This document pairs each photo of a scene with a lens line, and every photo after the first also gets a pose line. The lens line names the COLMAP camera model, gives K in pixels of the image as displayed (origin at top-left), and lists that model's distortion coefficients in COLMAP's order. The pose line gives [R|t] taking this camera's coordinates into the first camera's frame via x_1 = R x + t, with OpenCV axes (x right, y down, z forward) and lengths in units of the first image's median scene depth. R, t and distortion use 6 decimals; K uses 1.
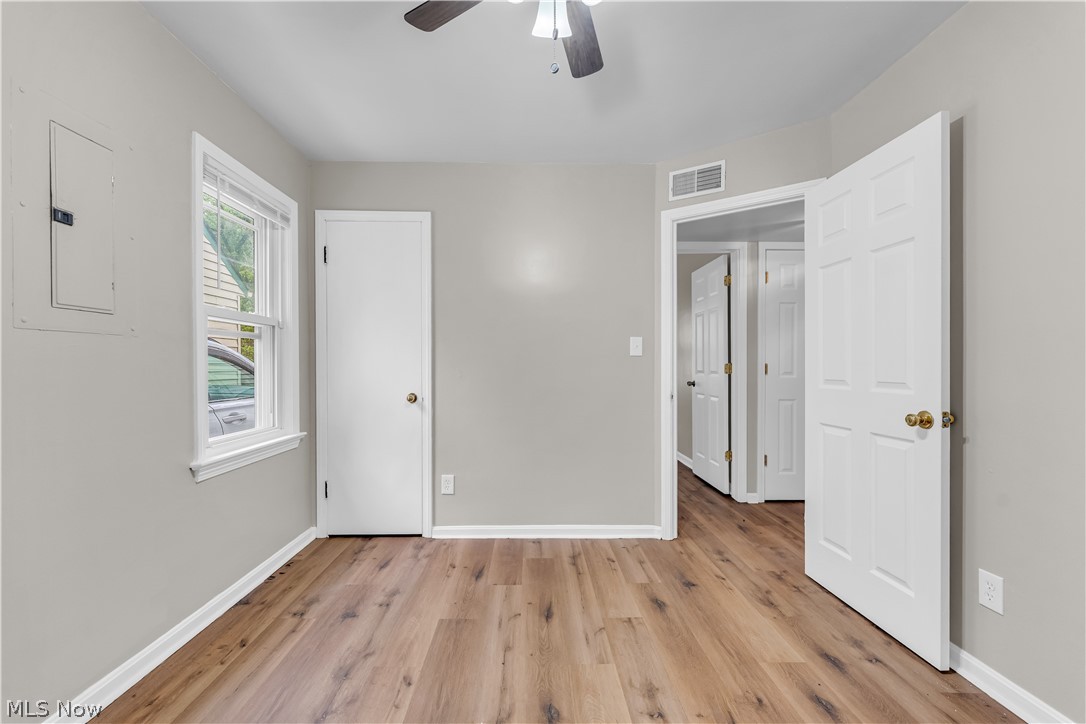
lens RADIAL K [[441.3, 0, 535.8], [0, 441.3, 365.3], [0, 0, 1]] dist [-0.000251, -0.000075]
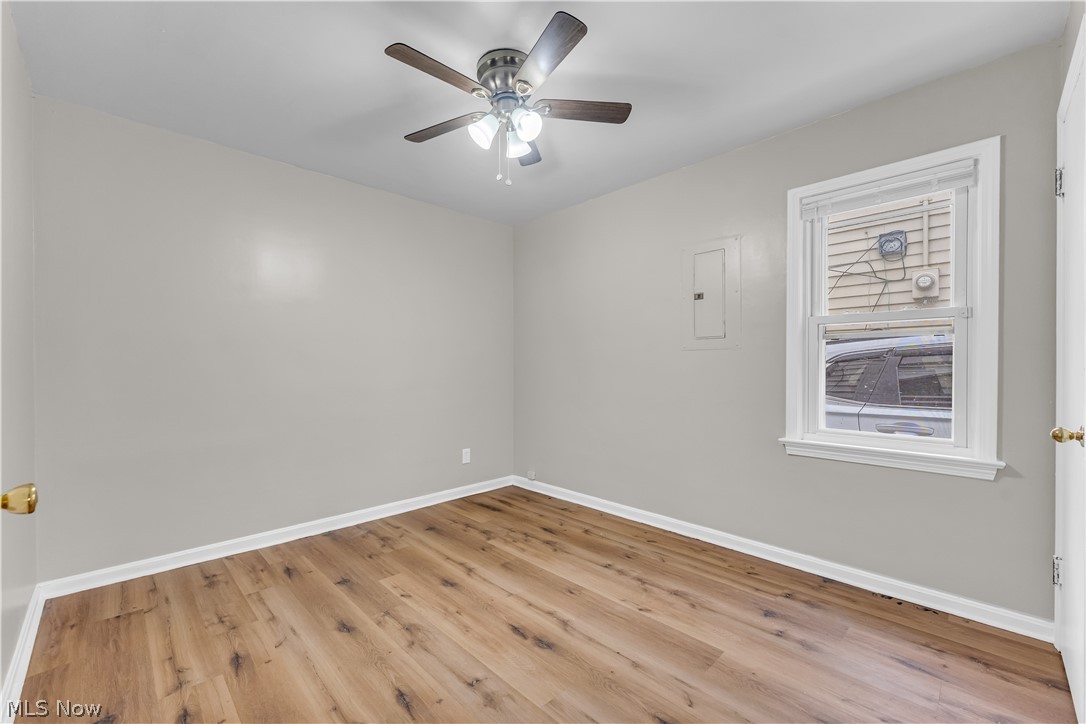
lens RADIAL K [[441.3, 0, 538.0], [0, 441.3, 366.9], [0, 0, 1]] dist [-0.000251, -0.000075]
pose [[-0.724610, 0.003346, -0.689151, 0.725421], [0.002130, 0.999994, 0.002616, -0.002570], [0.689156, 0.000428, -0.724613, 1.511092]]
